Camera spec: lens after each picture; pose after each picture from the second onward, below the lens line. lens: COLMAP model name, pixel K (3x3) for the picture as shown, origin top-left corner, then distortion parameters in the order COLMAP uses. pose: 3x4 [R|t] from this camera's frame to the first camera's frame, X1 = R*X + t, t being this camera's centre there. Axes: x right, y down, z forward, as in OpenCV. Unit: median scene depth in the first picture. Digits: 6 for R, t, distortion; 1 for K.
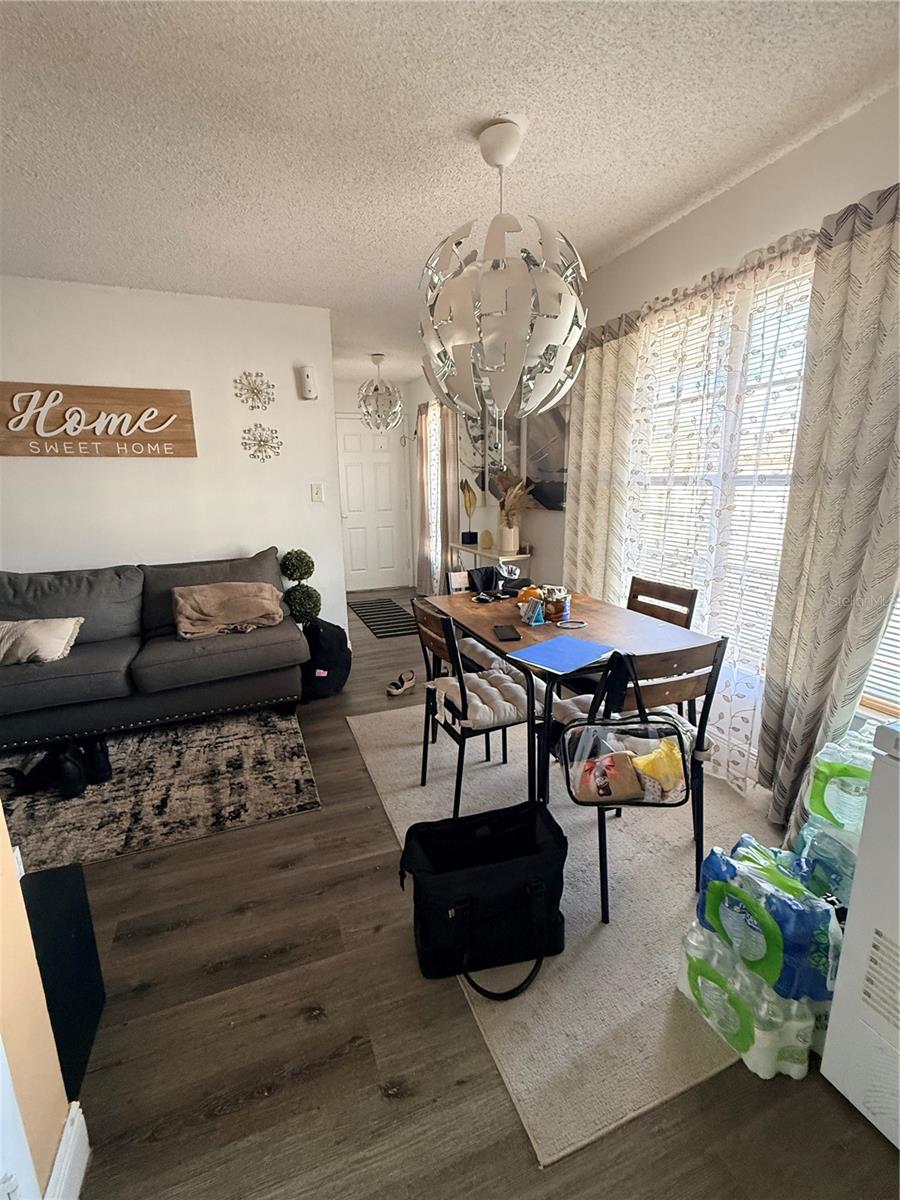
lens RADIAL K [[526.0, 0, 450.6], [0, 526.0, 600.1], [0, 0, 1]] dist [-0.000691, 0.000166]
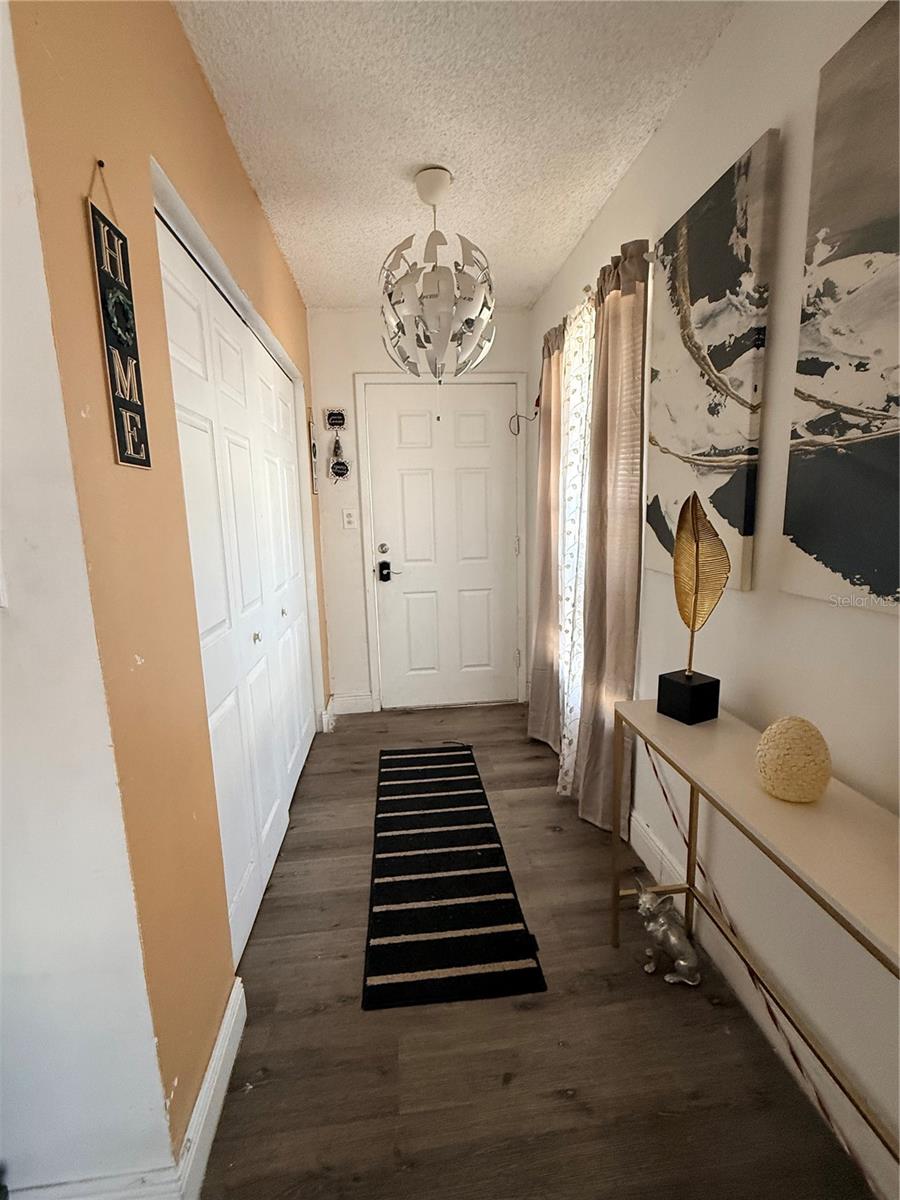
lens RADIAL K [[526.0, 0, 449.5], [0, 526.0, 597.9], [0, 0, 1]] dist [-0.000691, 0.000166]
pose [[0.964747, 0.036176, -0.260679, -0.015647], [-0.047447, 0.998186, -0.037070, -0.145046], [0.258865, 0.048132, 0.964713, 0.641760]]
